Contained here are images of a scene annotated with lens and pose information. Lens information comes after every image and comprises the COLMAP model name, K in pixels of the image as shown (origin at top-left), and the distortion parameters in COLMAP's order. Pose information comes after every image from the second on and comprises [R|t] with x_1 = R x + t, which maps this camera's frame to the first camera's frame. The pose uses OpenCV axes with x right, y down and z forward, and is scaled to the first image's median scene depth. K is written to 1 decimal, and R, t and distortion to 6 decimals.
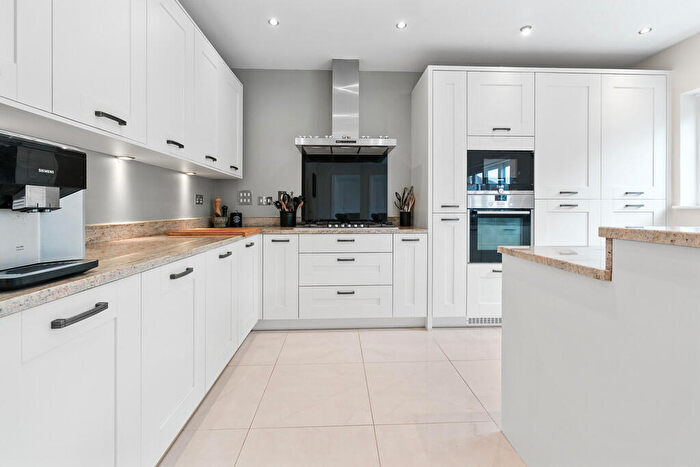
lens RADIAL K [[305.7, 0, 350.2], [0, 305.7, 204.4], [0, 0, 1]] dist [0.001413, 0.000081]
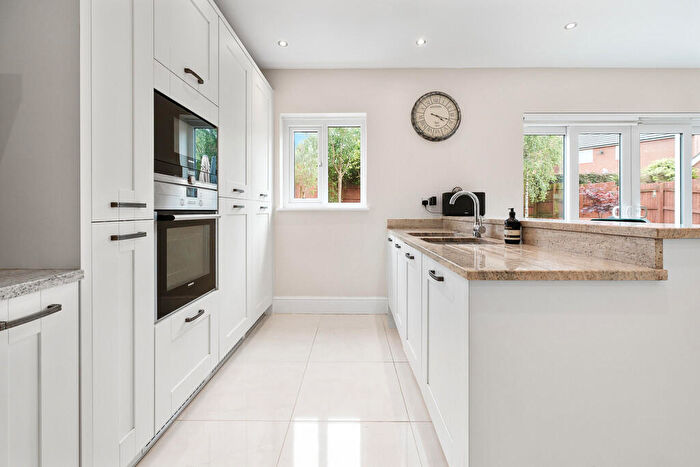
lens RADIAL K [[303.1, 0, 350.0], [0, 303.1, 212.4], [0, 0, 1]] dist [-0.000822, -0.000108]
pose [[0.053494, -0.006211, 0.998549, -0.076652], [-0.013789, 0.999881, 0.006958, 0.009660], [-0.998473, -0.014141, 0.053402, 0.660985]]
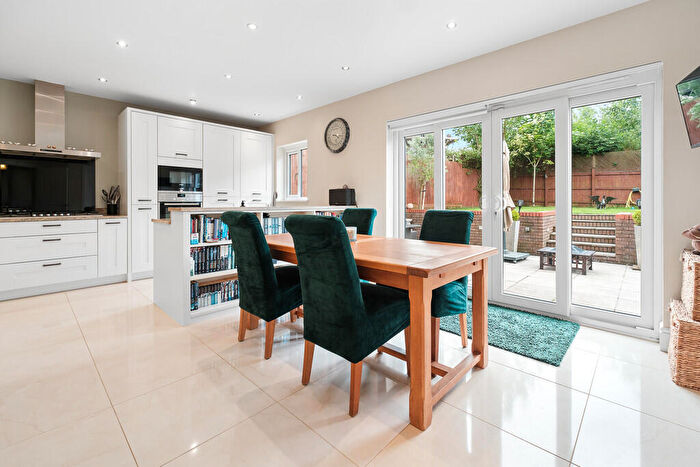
lens RADIAL K [[305.7, 0, 350.2], [0, 305.7, 204.4], [0, 0, 1]] dist [0.001413, 0.000081]
pose [[0.716937, -0.005133, 0.697119, -0.010869], [-0.007962, 0.999847, 0.015551, -0.005667], [-0.697092, -0.016699, 0.716787, -0.843988]]
